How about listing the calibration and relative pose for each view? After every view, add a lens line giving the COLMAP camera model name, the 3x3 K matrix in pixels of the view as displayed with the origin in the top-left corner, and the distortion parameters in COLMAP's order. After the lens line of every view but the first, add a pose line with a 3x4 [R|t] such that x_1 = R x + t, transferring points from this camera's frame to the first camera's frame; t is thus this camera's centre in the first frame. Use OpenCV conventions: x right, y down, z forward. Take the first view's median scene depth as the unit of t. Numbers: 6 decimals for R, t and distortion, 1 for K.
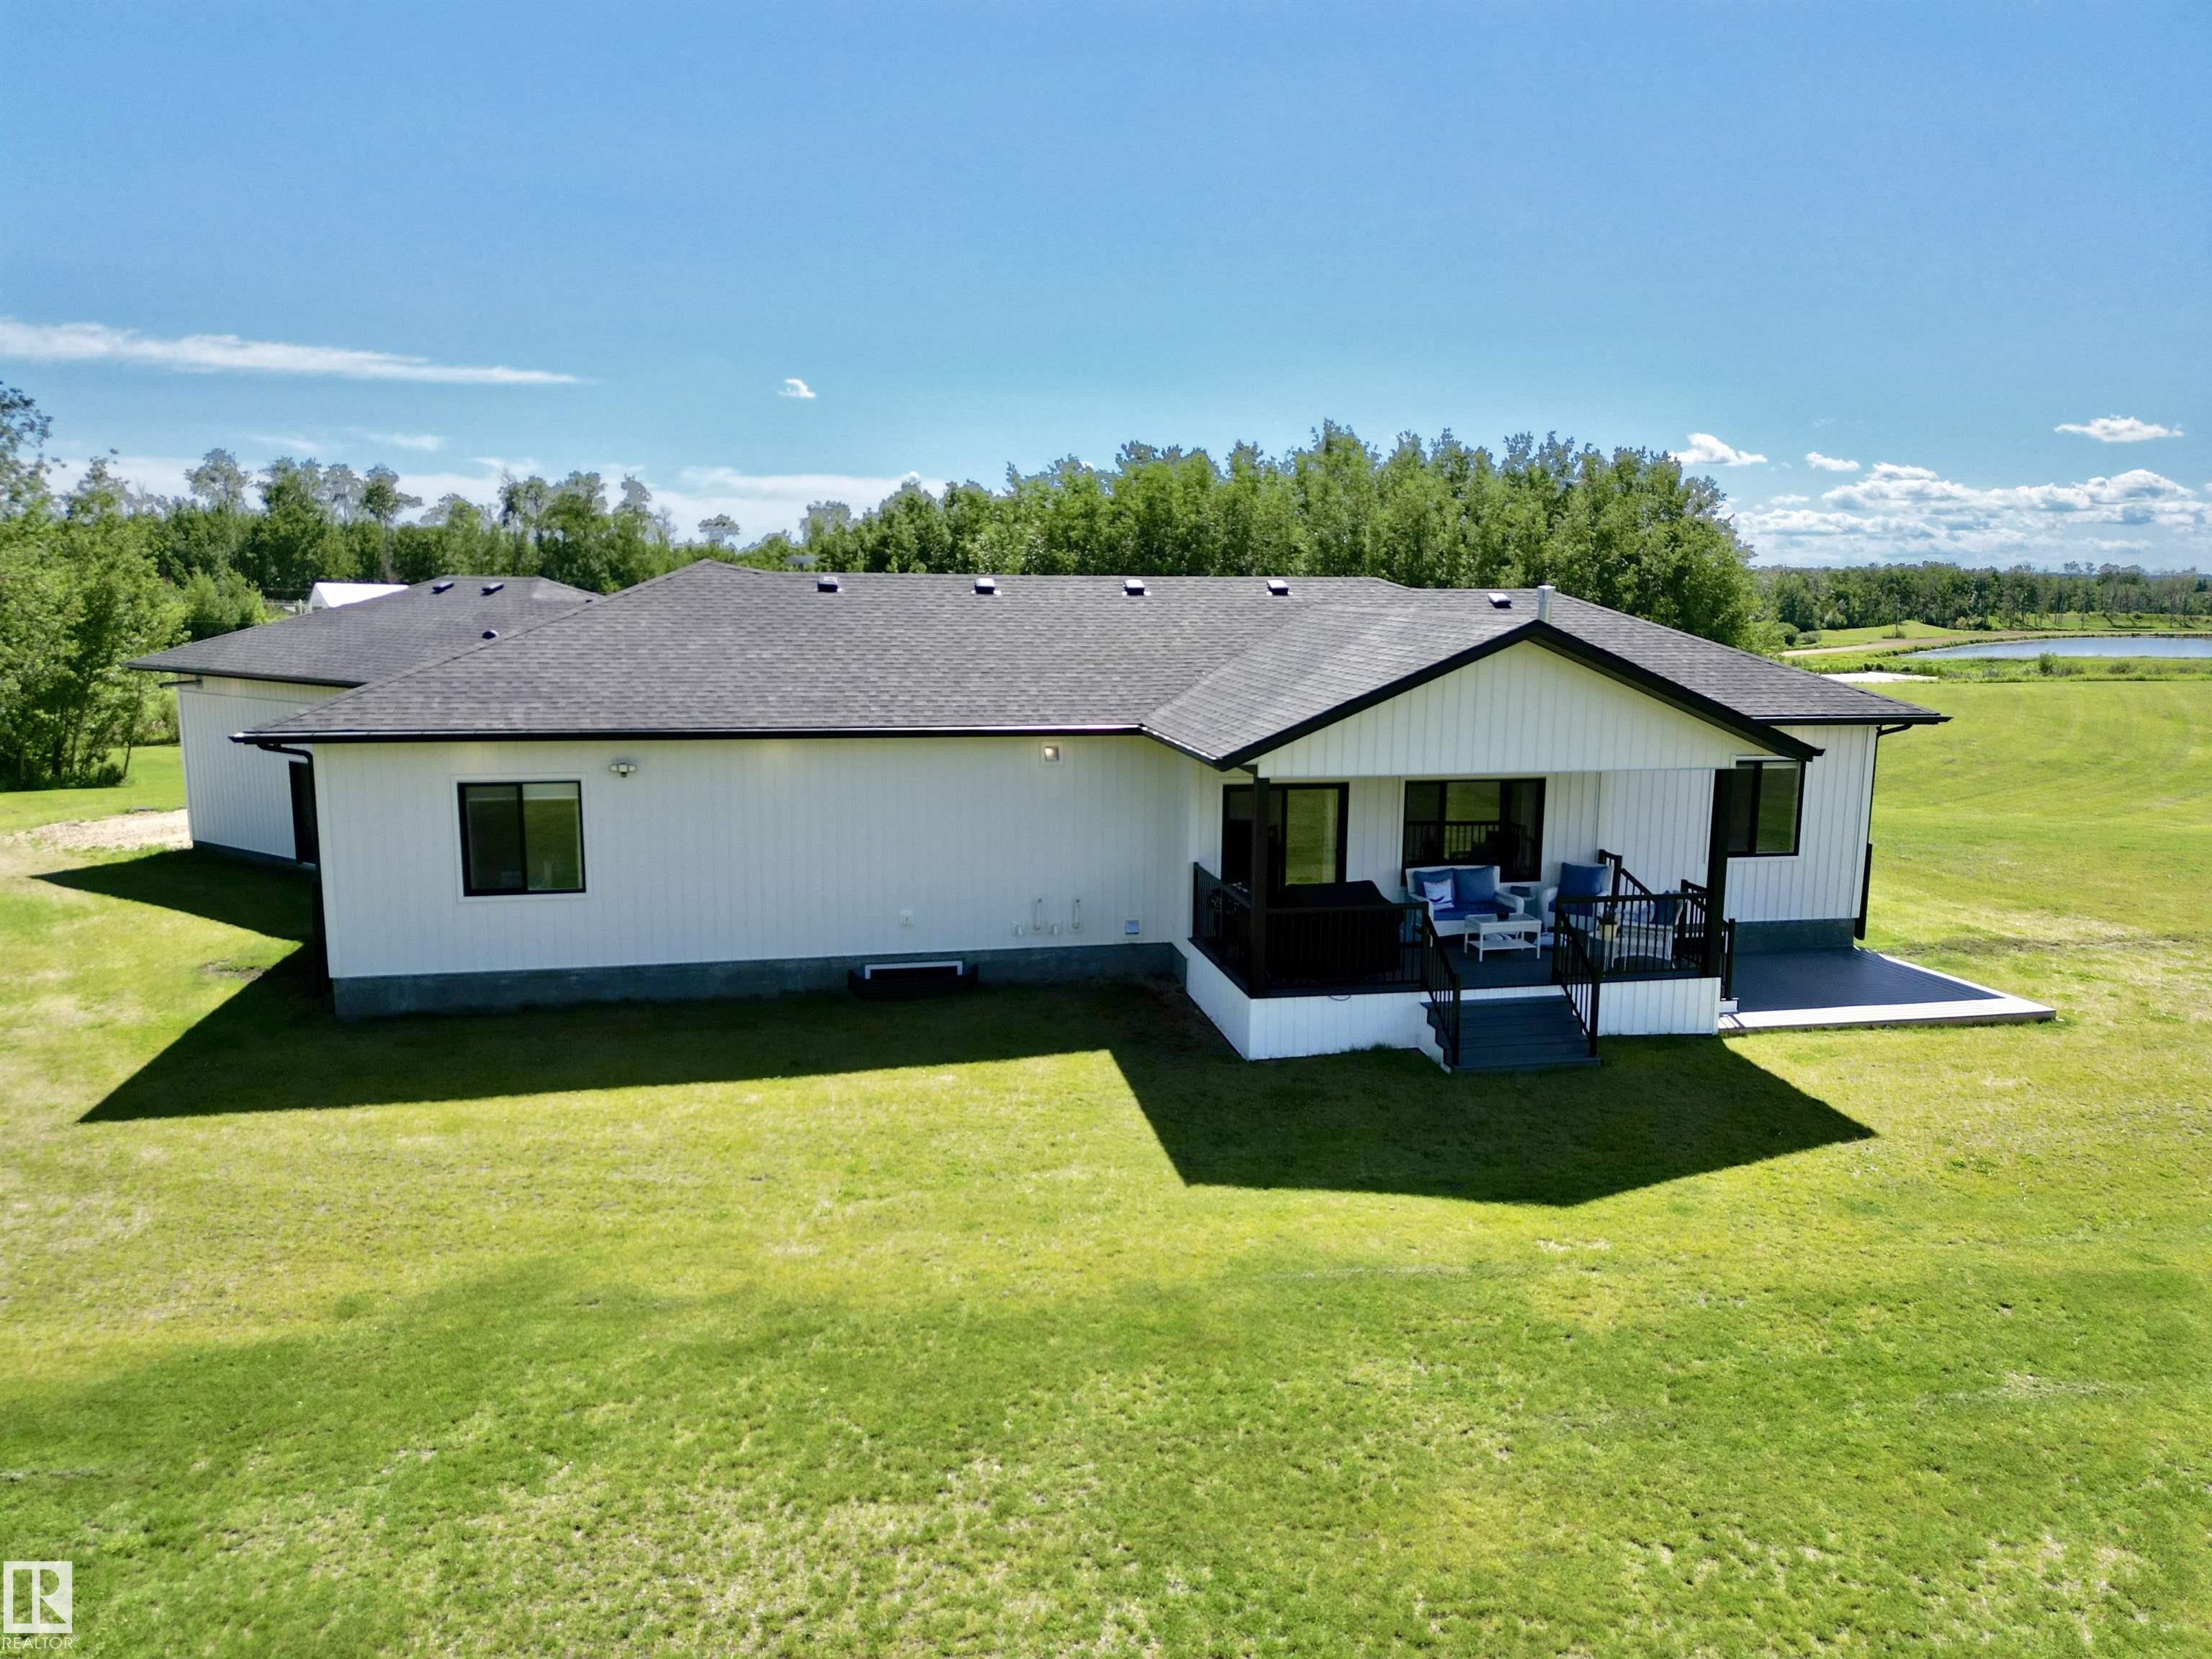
lens RADIAL K [[1544.1, 0, 1106.0], [0, 1544.1, 829.5], [0, 0, 1]] dist [0.011427, -0.001470]
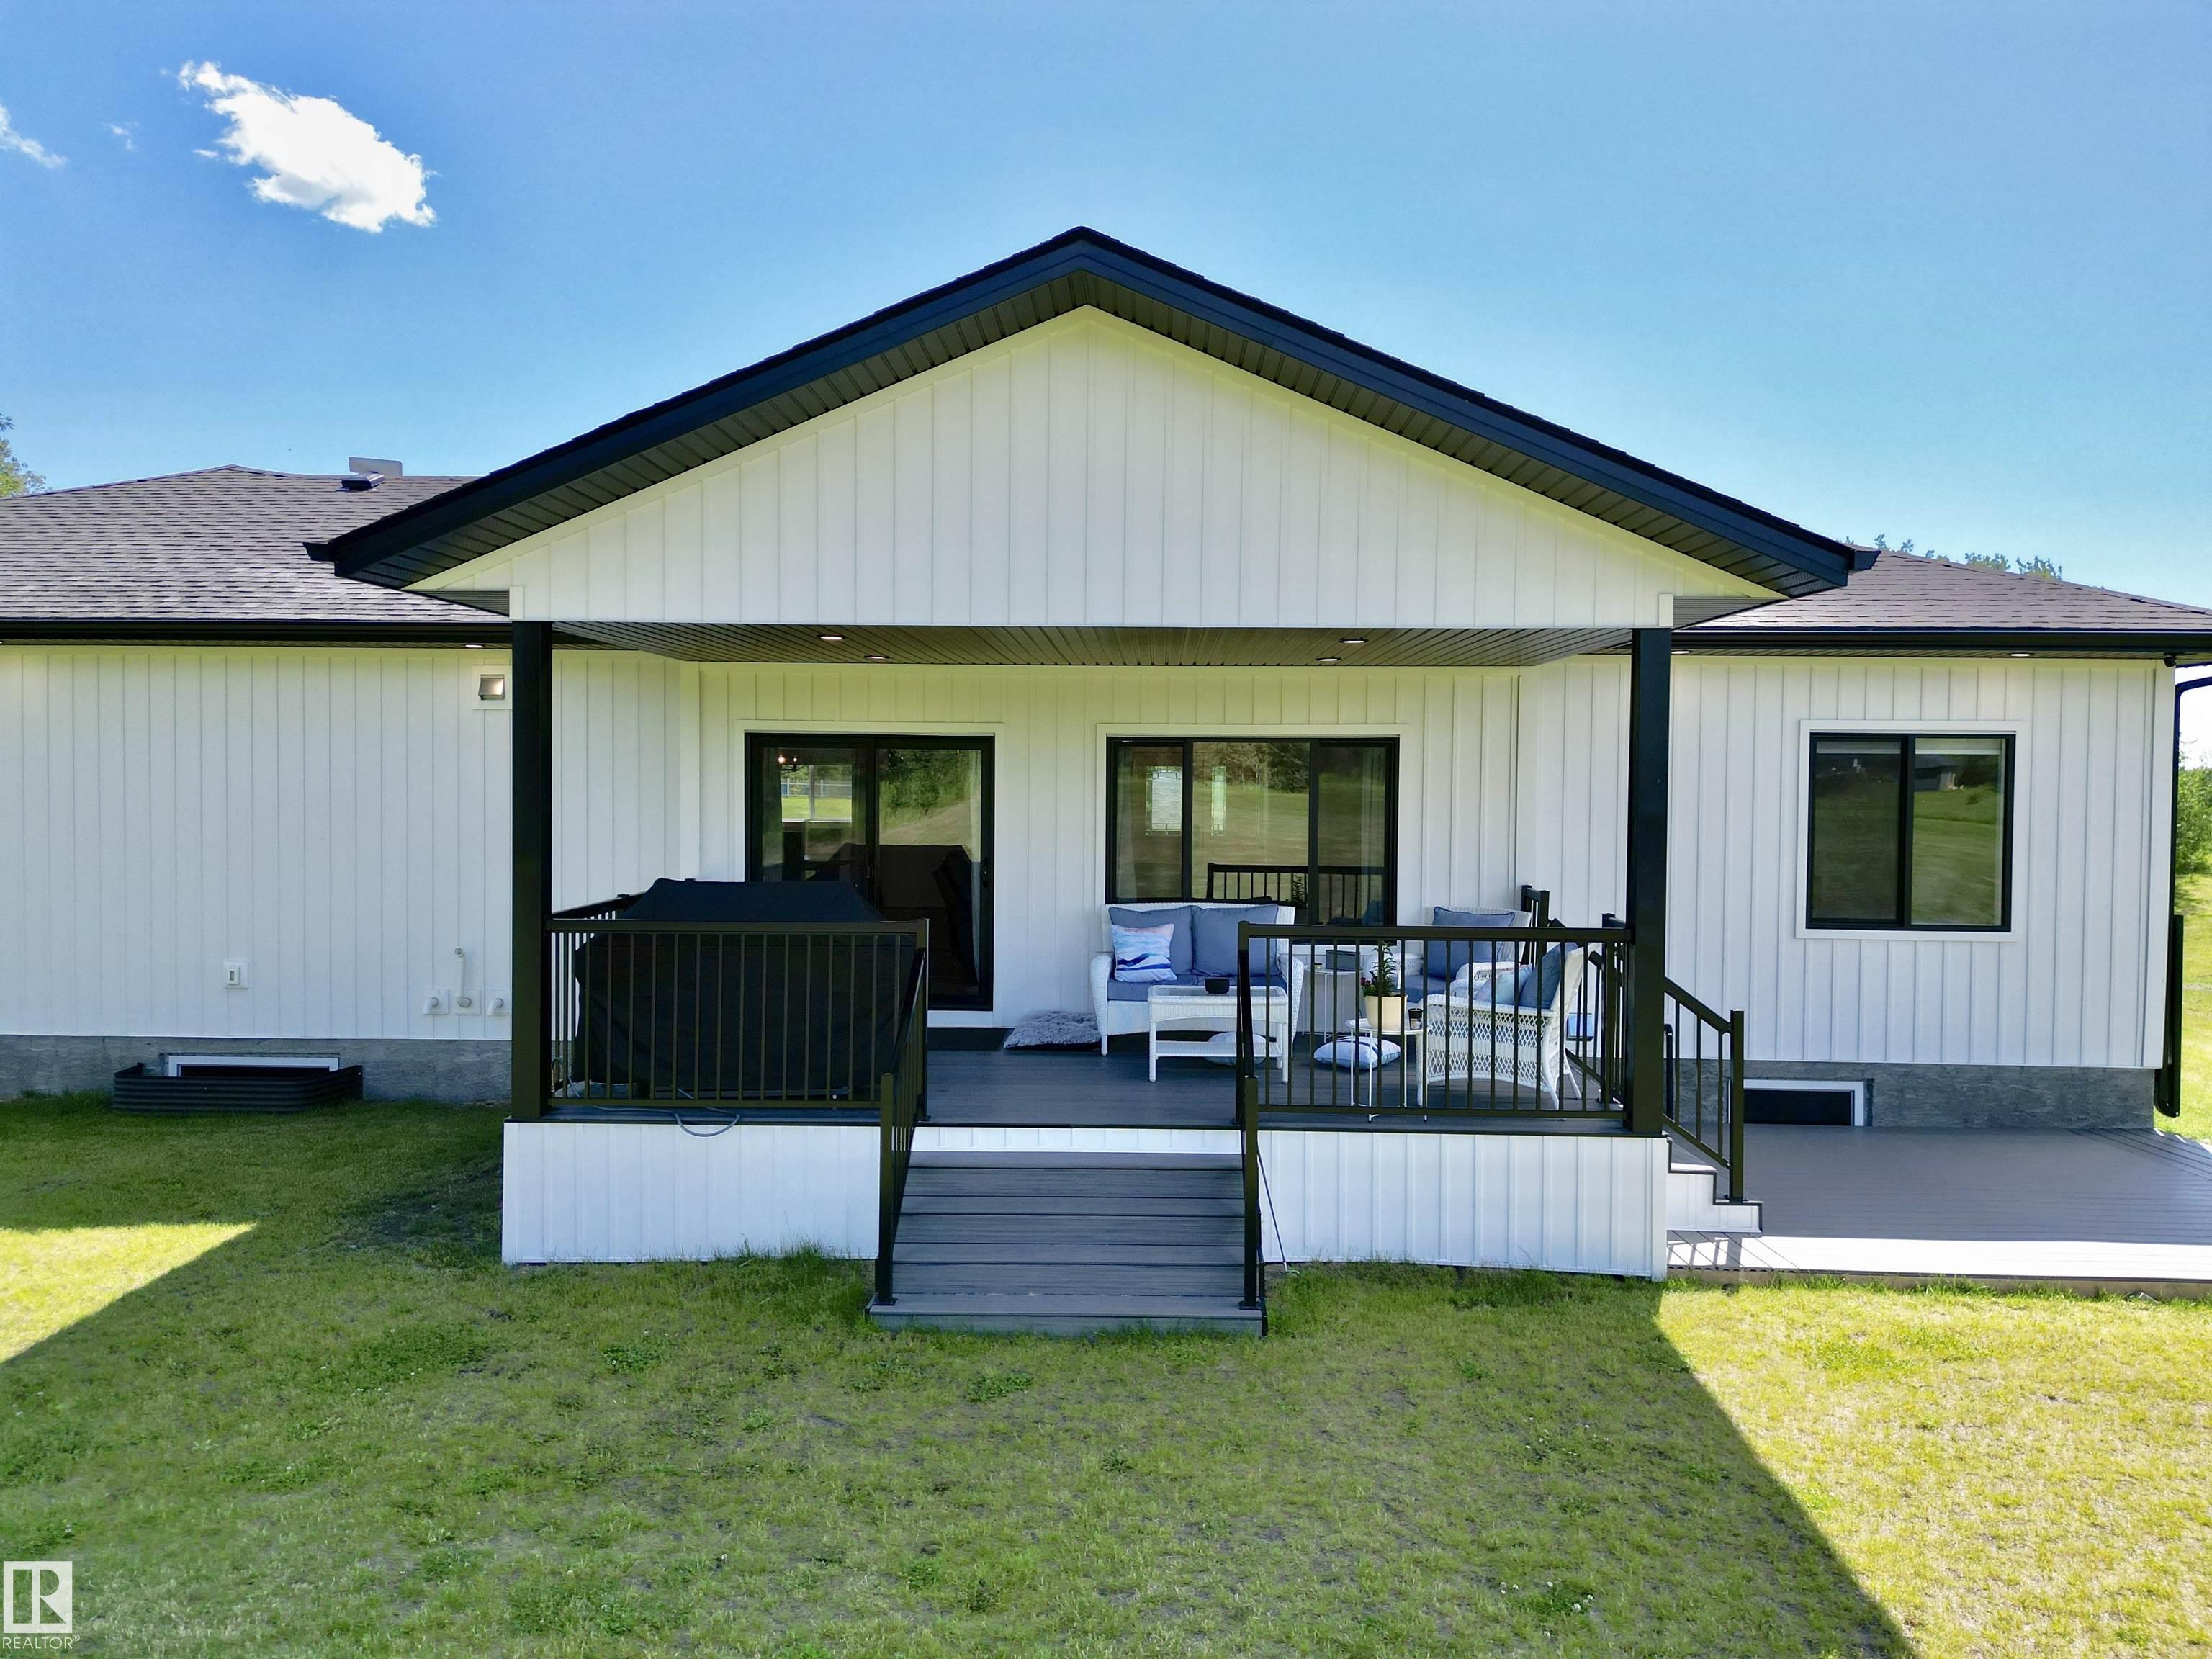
lens RADIAL K [[1544.1, 0, 1106.0], [0, 1544.1, 829.5], [0, 0, 1]] dist [0.011427, -0.001470]
pose [[0.972274, 0.005403, -0.233784, 0.346072], [-0.037228, 0.990559, -0.131933, 0.073800], [0.230864, 0.136978, 0.963296, 0.556486]]
